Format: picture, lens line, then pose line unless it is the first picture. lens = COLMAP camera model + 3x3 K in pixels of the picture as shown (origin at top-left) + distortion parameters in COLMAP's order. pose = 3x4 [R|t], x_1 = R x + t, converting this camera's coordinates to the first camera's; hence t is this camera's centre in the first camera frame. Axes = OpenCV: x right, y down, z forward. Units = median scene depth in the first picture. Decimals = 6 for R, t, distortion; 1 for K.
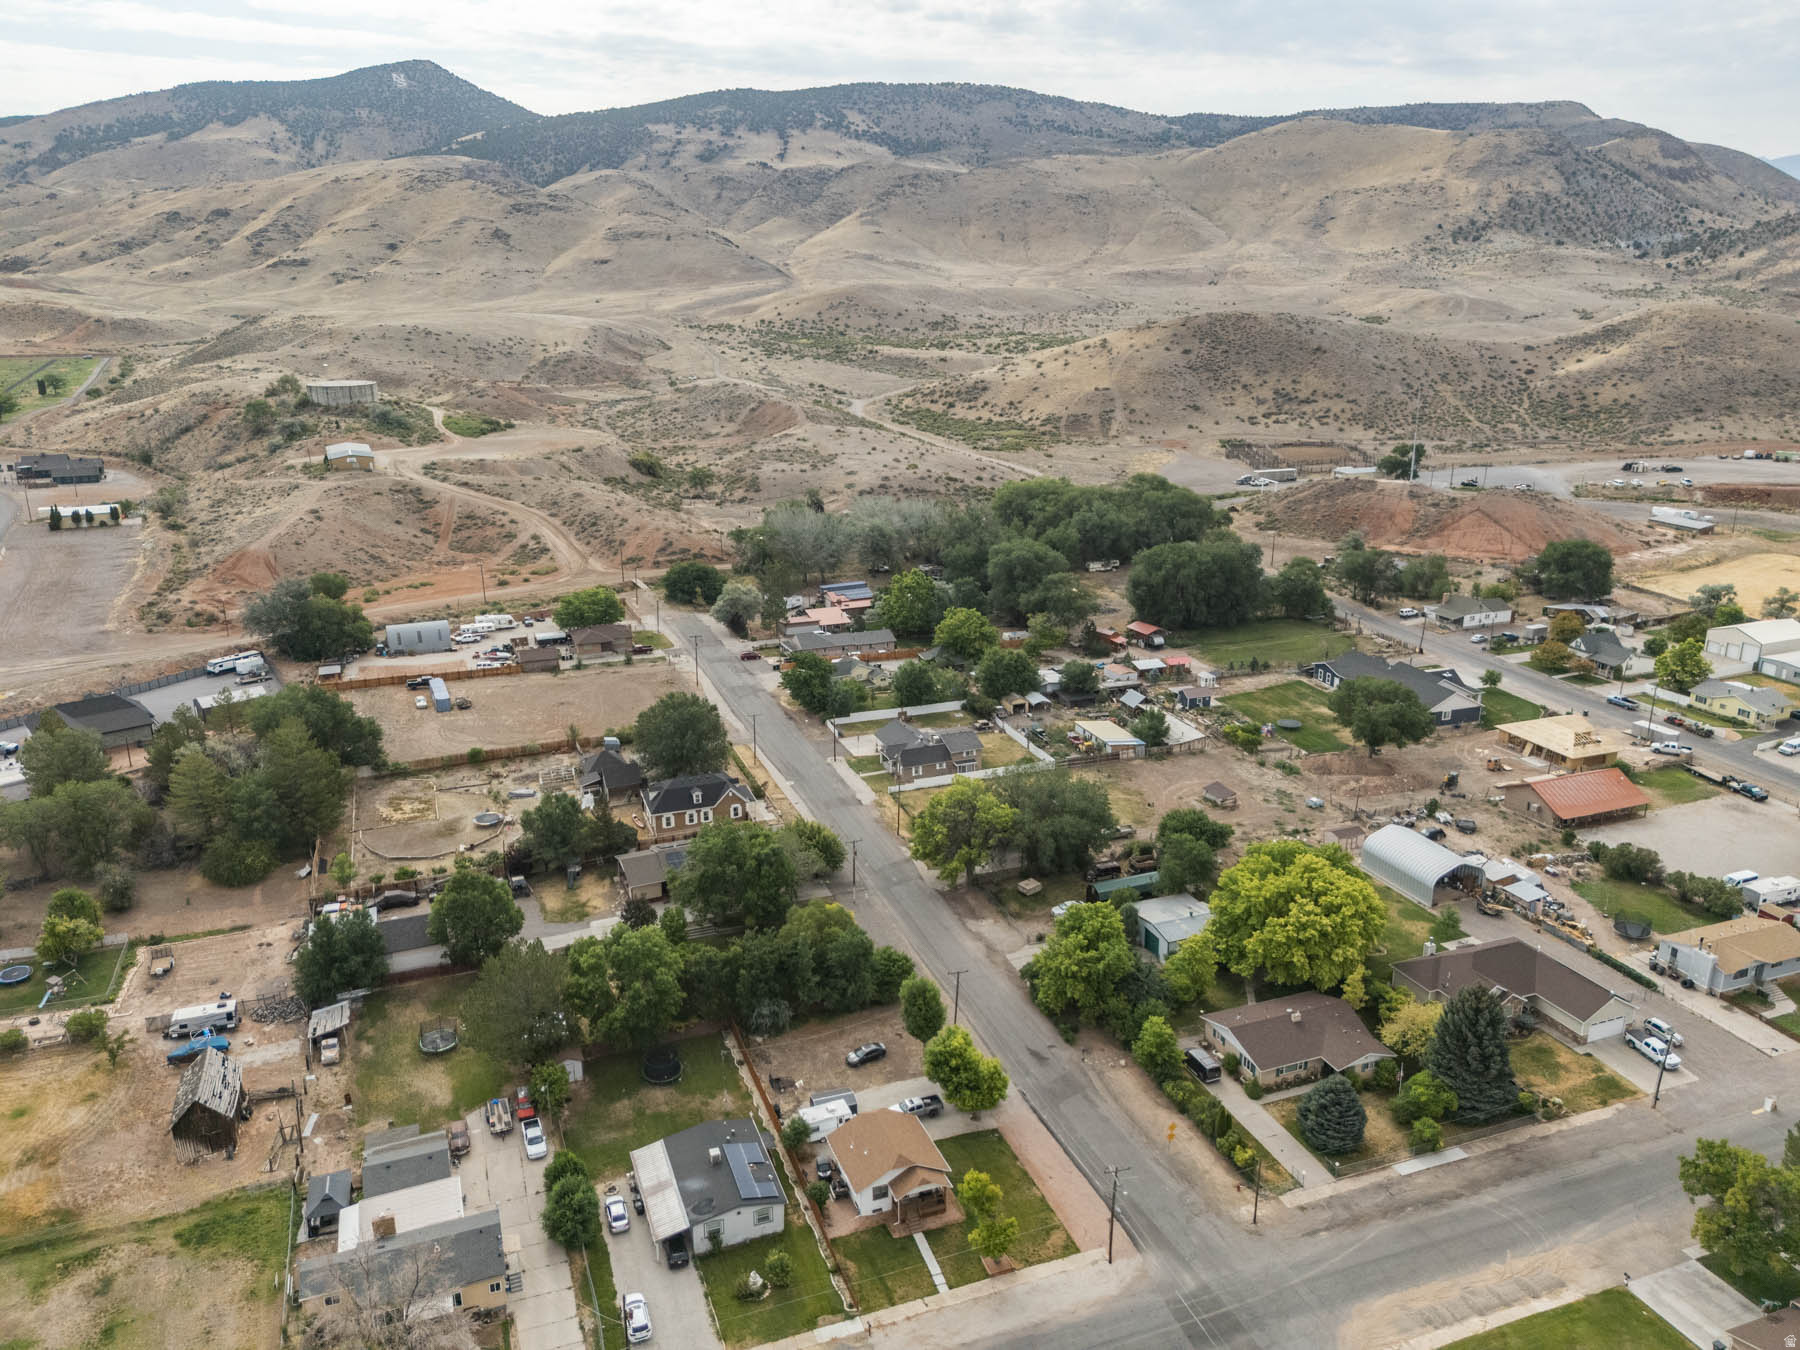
lens RADIAL K [[1339.7, 0, 895.5], [0, 1339.7, 662.9], [0, 0, 1]] dist [0.063316, -0.049004]
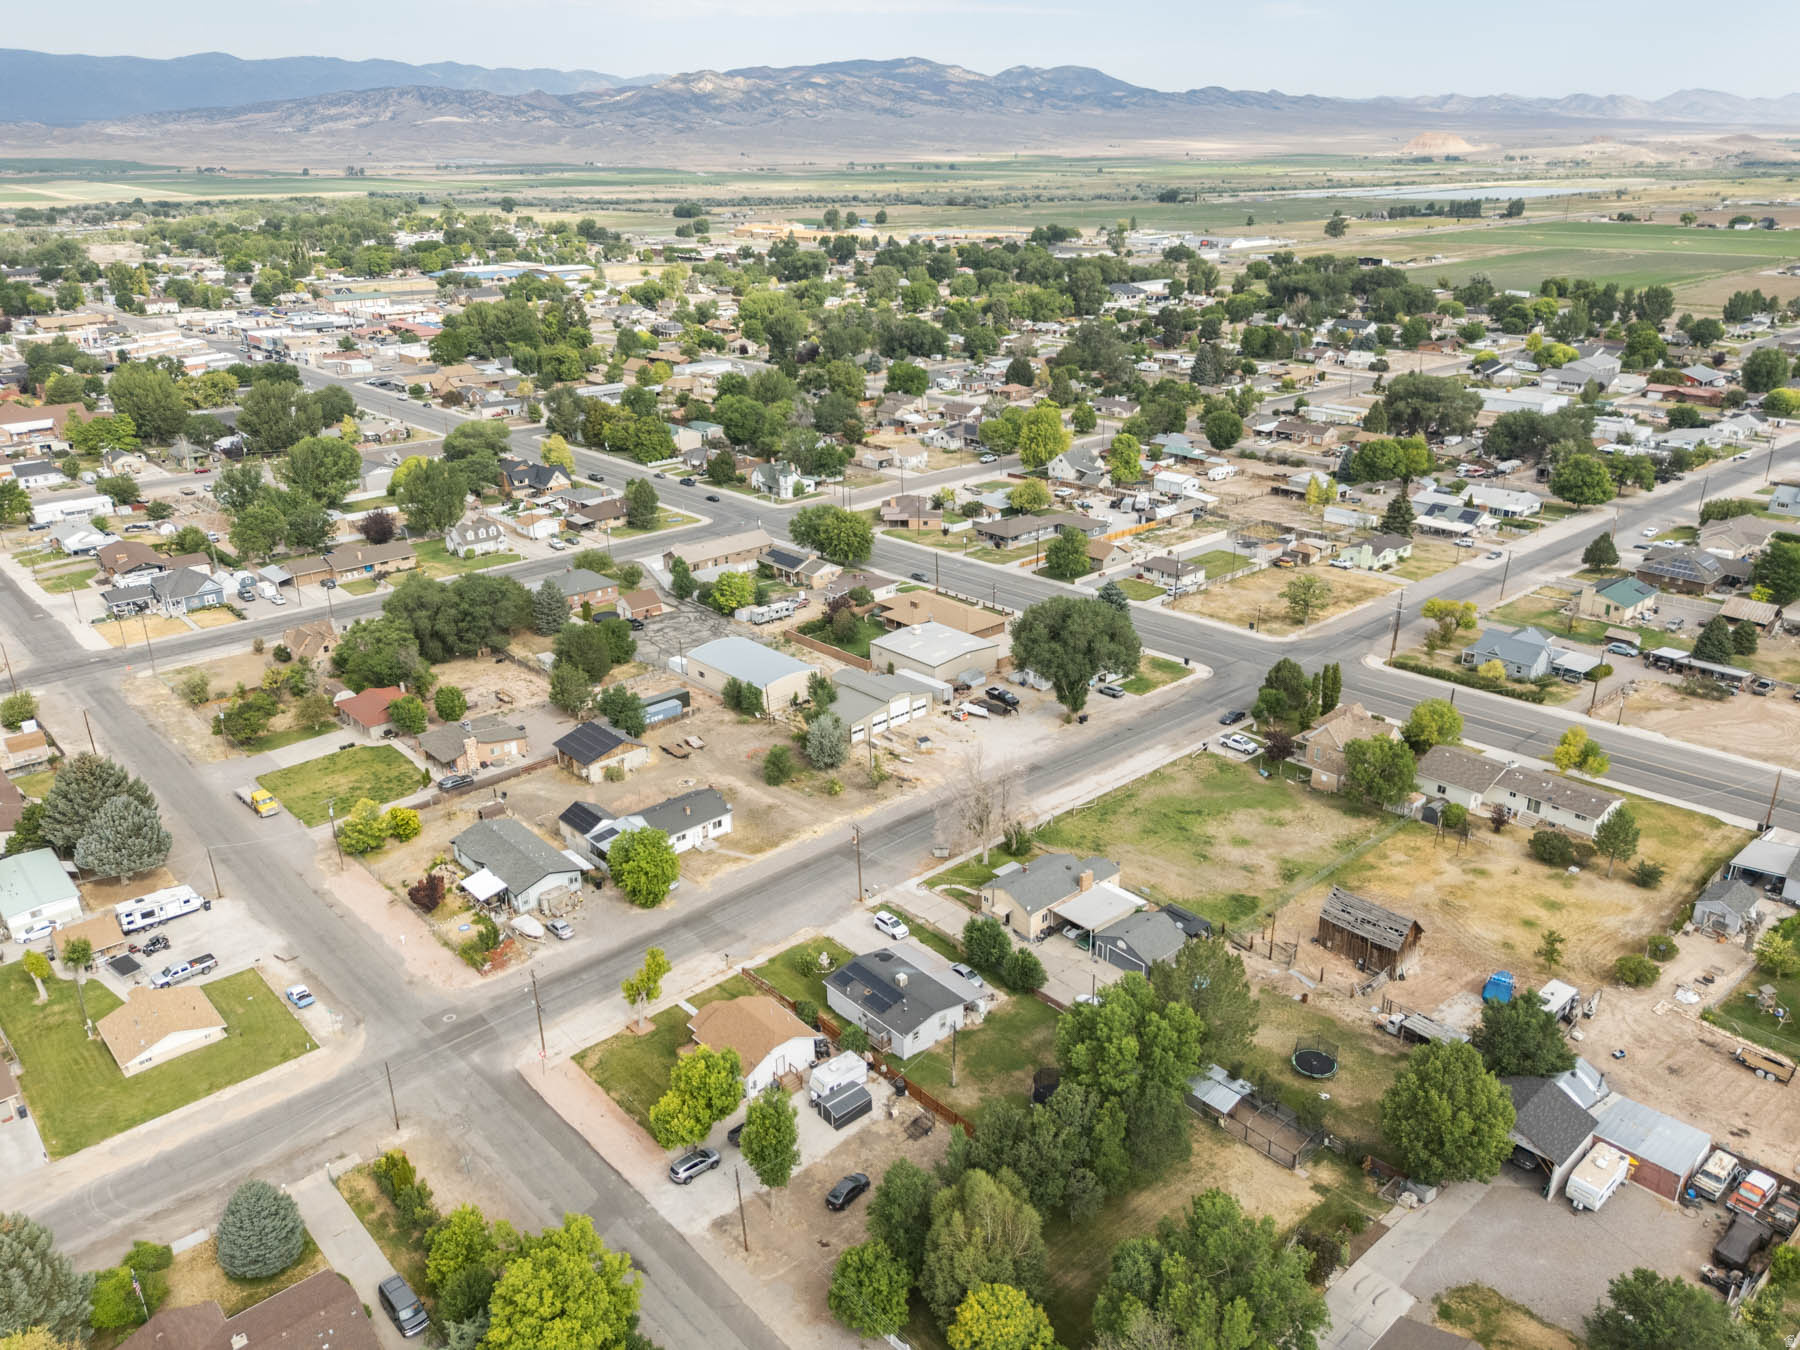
lens RADIAL K [[1323.0, 0, 894.5], [0, 1323.0, 680.9], [0, 0, 1]] dist [0.057843, -0.041922]
pose [[-0.933913, 0.155807, -0.321762, 0.020168], [-0.083298, 0.780424, 0.619677, -0.054904], [0.347661, 0.605527, -0.715870, 0.177975]]
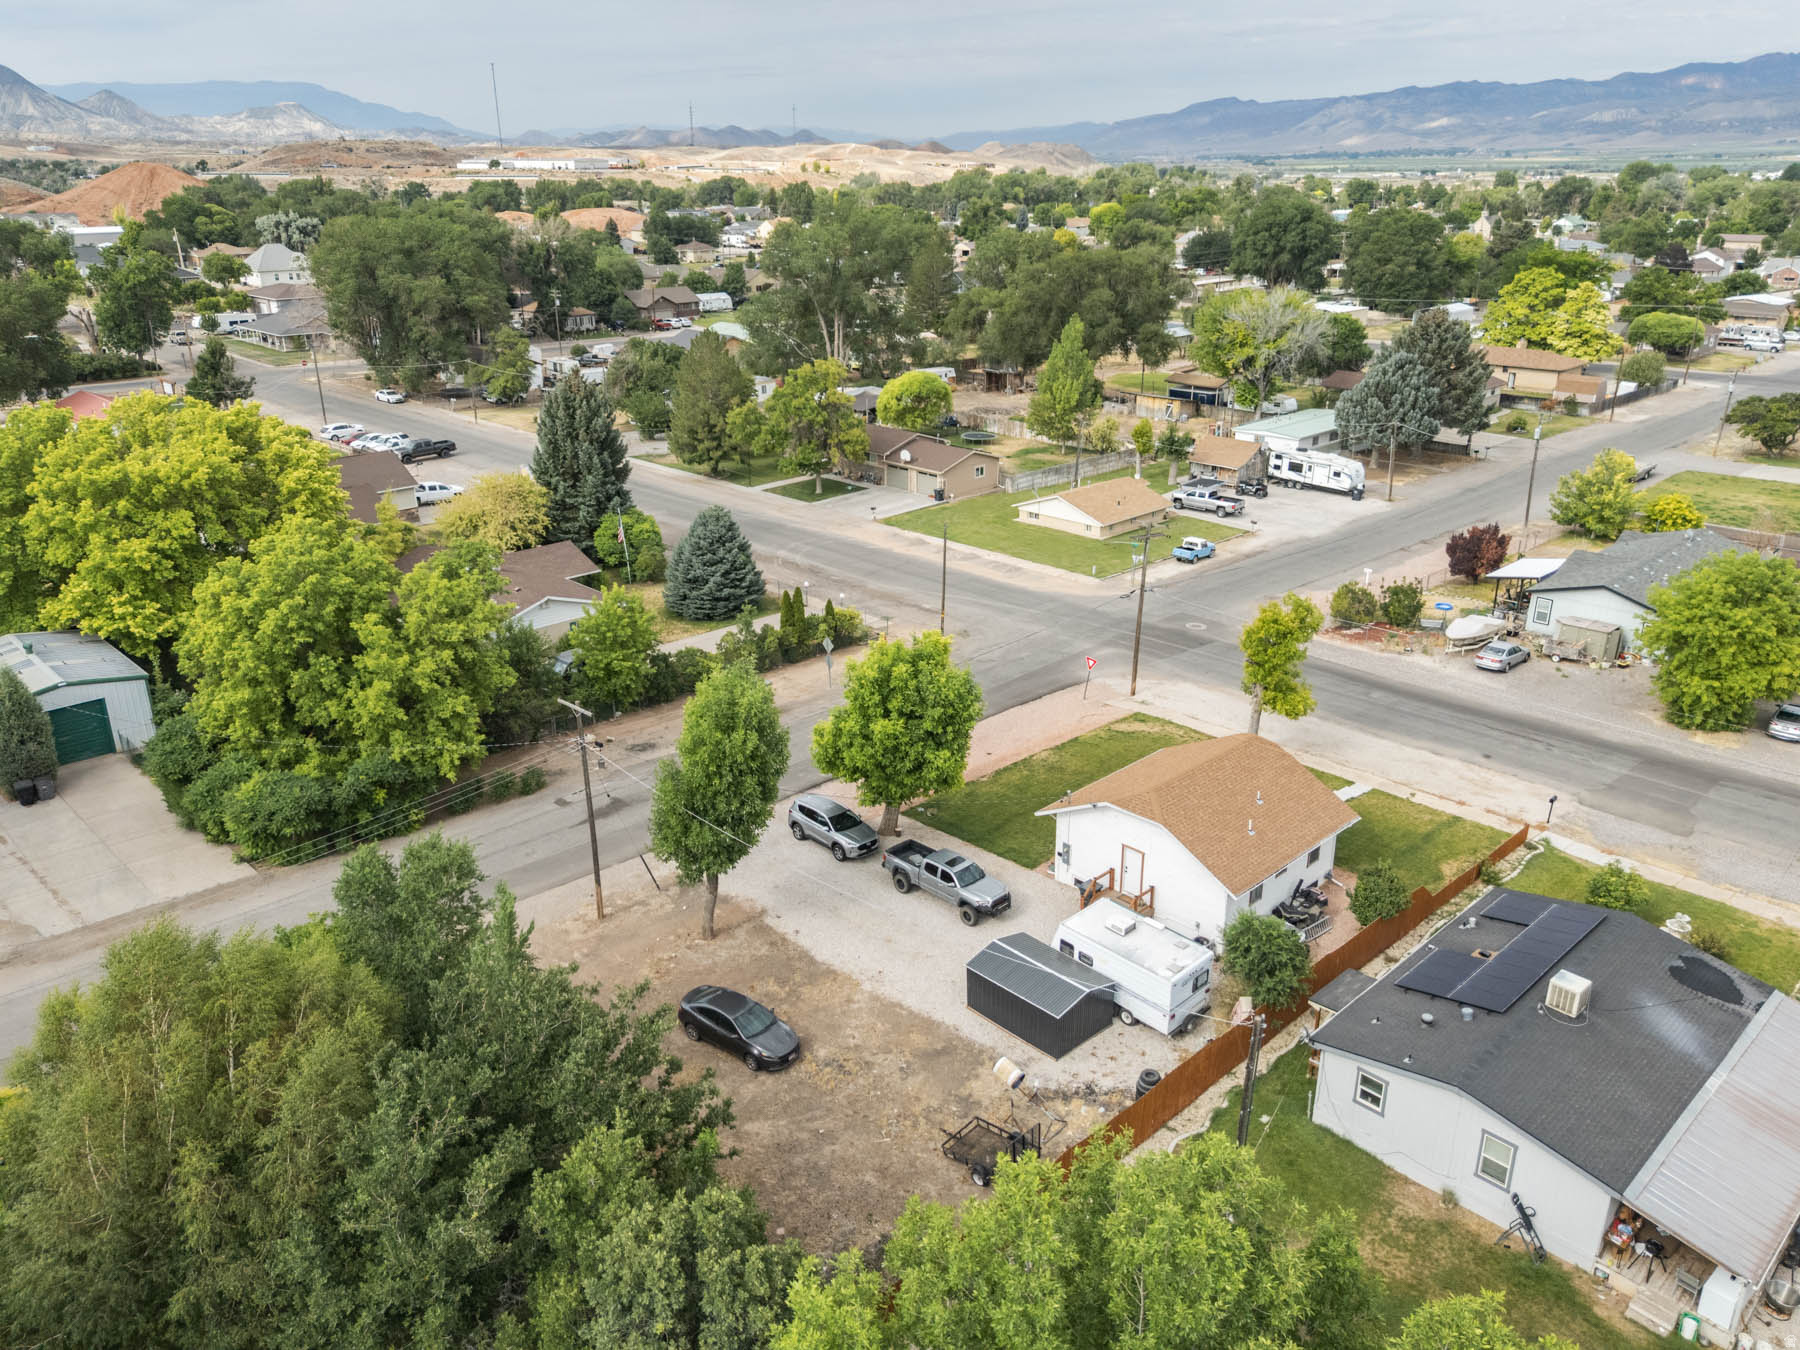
lens RADIAL K [[1323.0, 0, 894.5], [0, 1323.0, 680.9], [0, 0, 1]] dist [0.057843, -0.041922]
pose [[-0.394351, -0.319842, 0.861504, -0.034529], [0.279156, 0.851482, 0.443904, 0.013477], [-0.875534, 0.415548, -0.246498, 0.129342]]
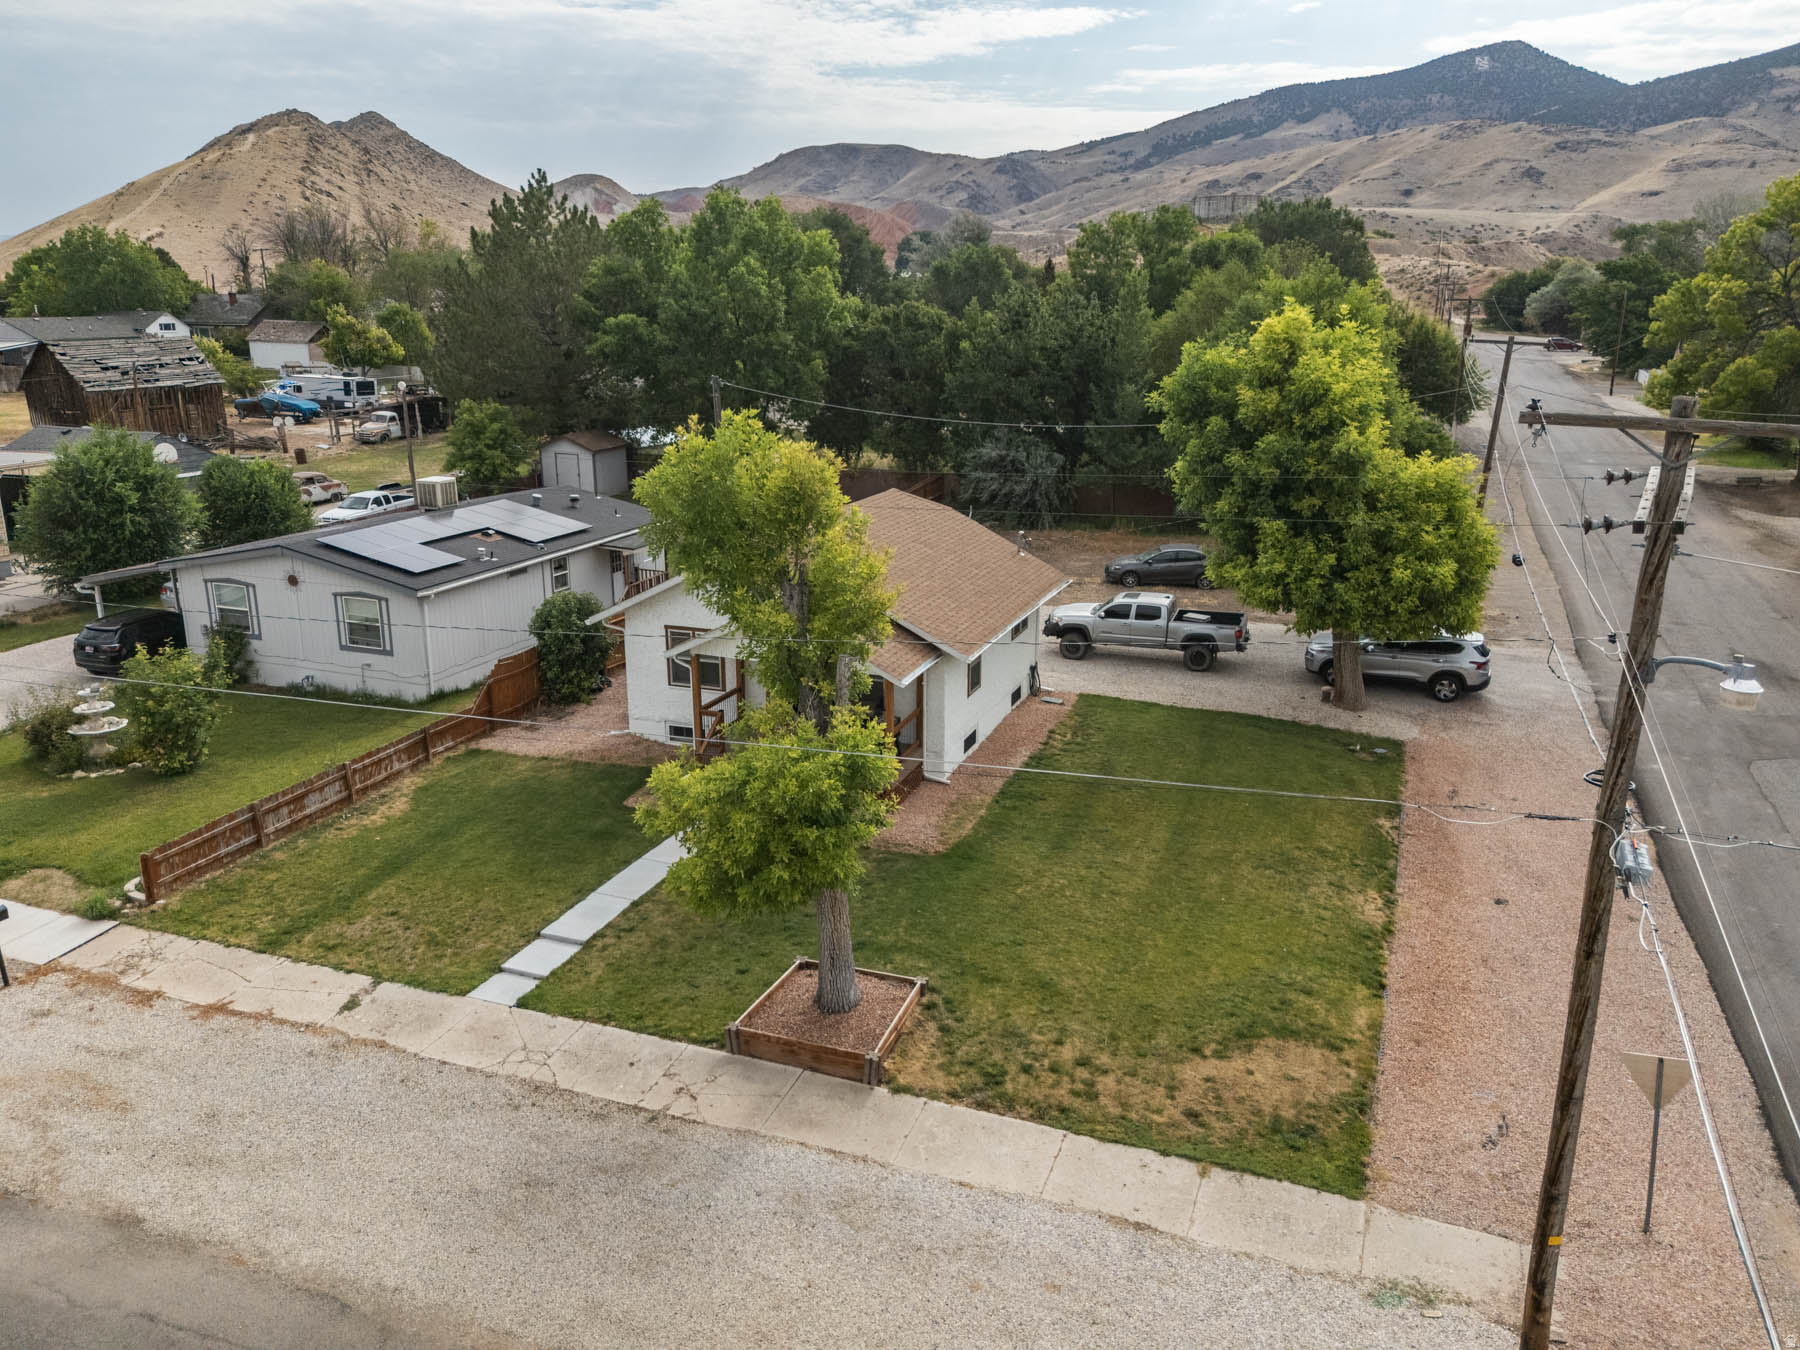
lens RADIAL K [[1323.0, 0, 894.5], [0, 1323.0, 680.9], [0, 0, 1]] dist [0.057843, -0.041922]
pose [[0.747875, 0.191884, -0.635502, 0.018632], [-0.199703, 0.978000, 0.060283, 0.040145], [0.633089, 0.081827, 0.769742, 0.089669]]
